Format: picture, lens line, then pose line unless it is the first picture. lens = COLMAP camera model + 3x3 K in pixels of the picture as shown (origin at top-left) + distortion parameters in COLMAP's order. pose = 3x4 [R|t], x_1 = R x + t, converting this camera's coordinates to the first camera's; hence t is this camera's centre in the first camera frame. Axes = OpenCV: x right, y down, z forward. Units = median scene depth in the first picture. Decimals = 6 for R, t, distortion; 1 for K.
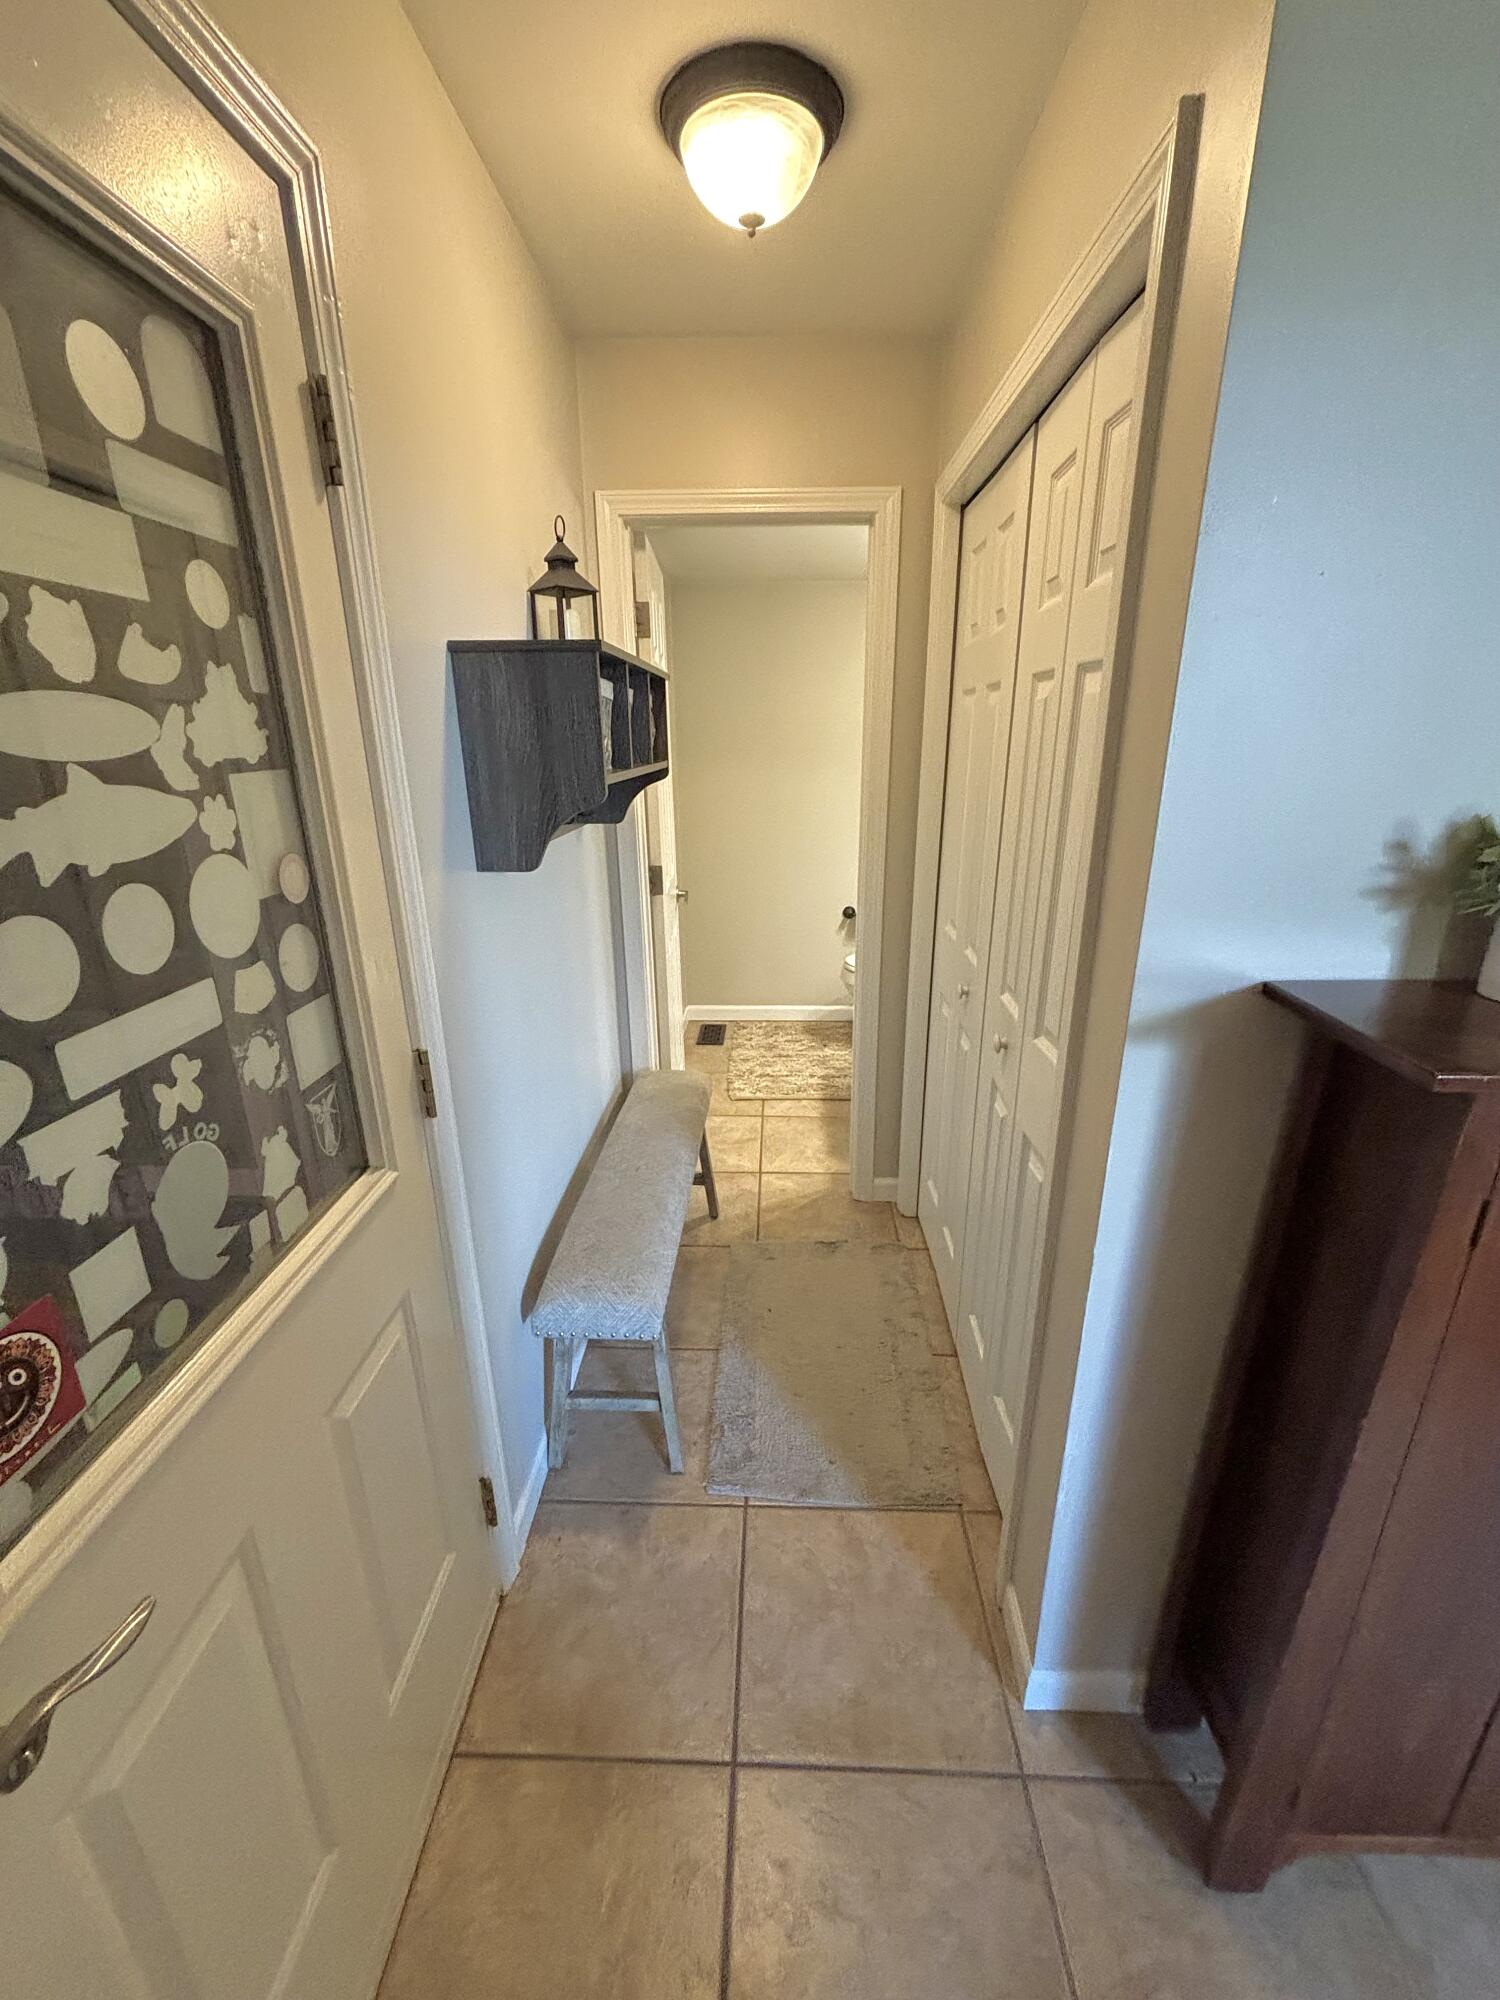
lens RADIAL K [[807.8, 0, 754.2], [0, 807.8, 1001.1], [0, 0, 1]] dist [-0.001438, 0.001047]
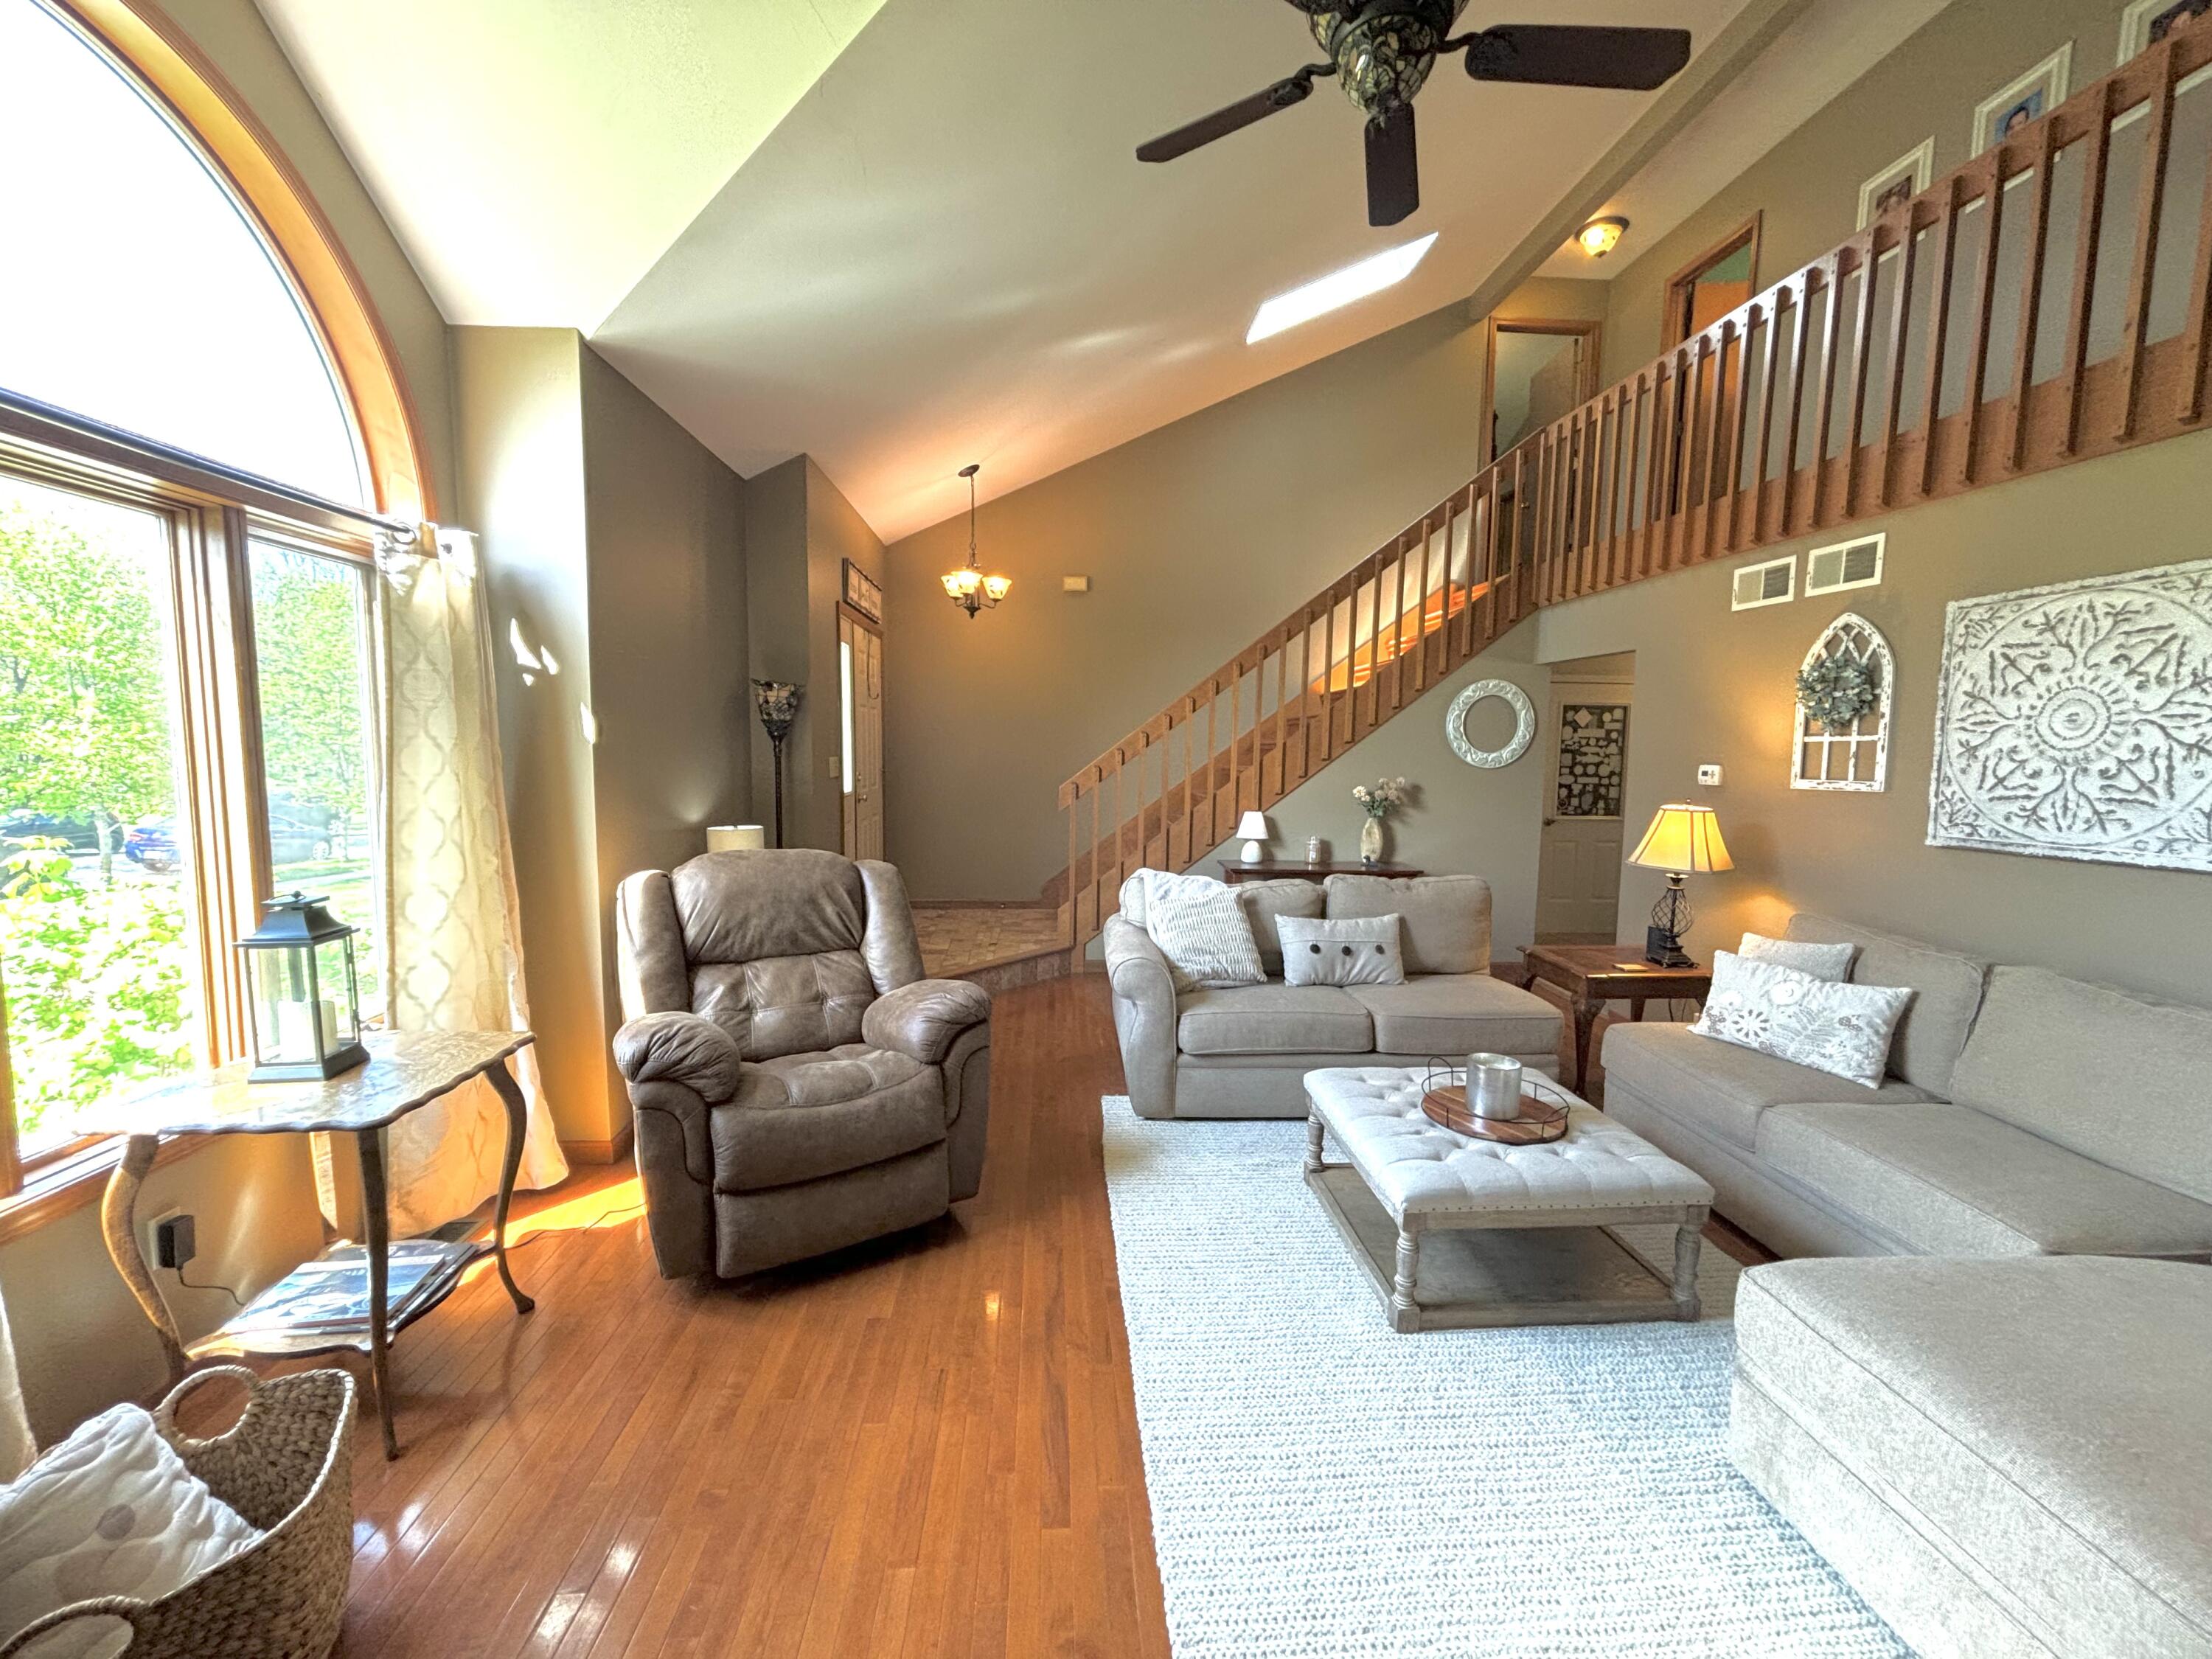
lens RADIAL K [[893.4, 0, 1106.8], [0, 893.4, 834.4], [0, 0, 1]] dist [-0.001438, 0.001047]
pose [[0.095553, 0.110611, -0.989260, 8.351392], [-0.328535, 0.941624, 0.073552, 1.571887], [0.939646, 0.317978, 0.126314, -4.959385]]
